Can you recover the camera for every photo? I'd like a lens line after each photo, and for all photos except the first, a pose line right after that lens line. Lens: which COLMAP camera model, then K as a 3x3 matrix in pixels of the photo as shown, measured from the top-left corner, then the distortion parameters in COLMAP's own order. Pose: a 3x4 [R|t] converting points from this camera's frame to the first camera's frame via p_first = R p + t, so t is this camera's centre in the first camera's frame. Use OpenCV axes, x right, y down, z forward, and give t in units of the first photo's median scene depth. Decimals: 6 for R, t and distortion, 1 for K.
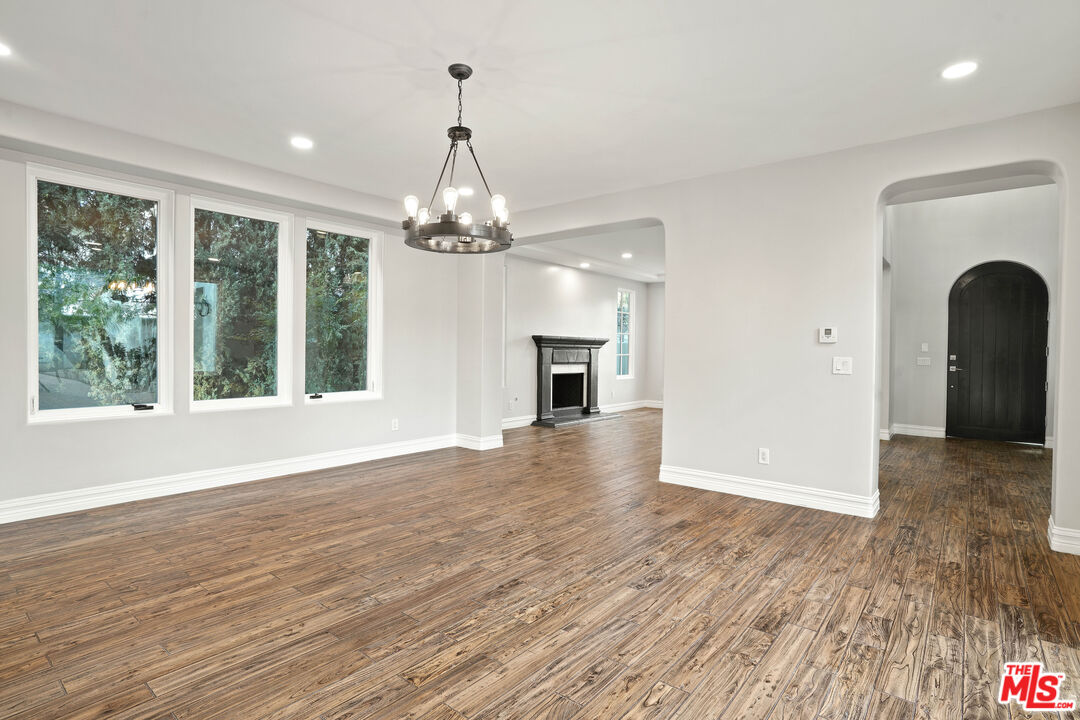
lens RADIAL K [[559.5, 0, 540.0], [0, 559.5, 360.0], [0, 0, 1]] dist [-0.030803, 0.001073]
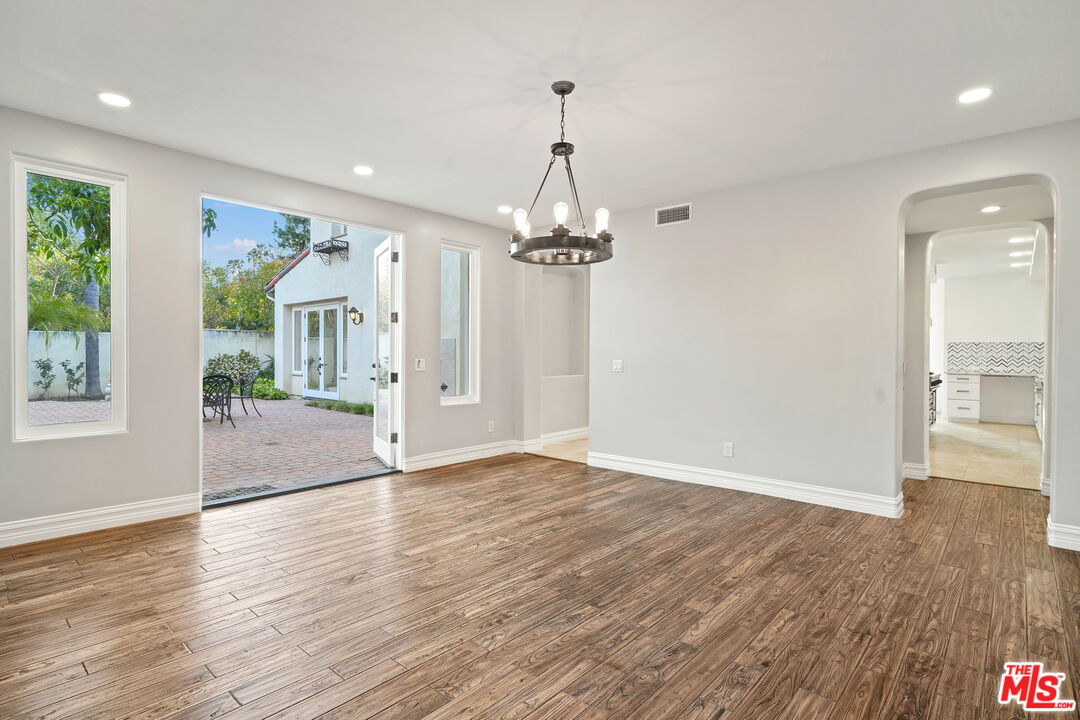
lens RADIAL K [[559.5, 0, 540.0], [0, 559.5, 360.0], [0, 0, 1]] dist [-0.030803, 0.001073]
pose [[-0.998918, -0.018235, 0.042773, -0.154579], [-0.016858, 0.999335, 0.032341, -0.047412], [-0.043334, 0.031585, -0.998561, 2.051570]]
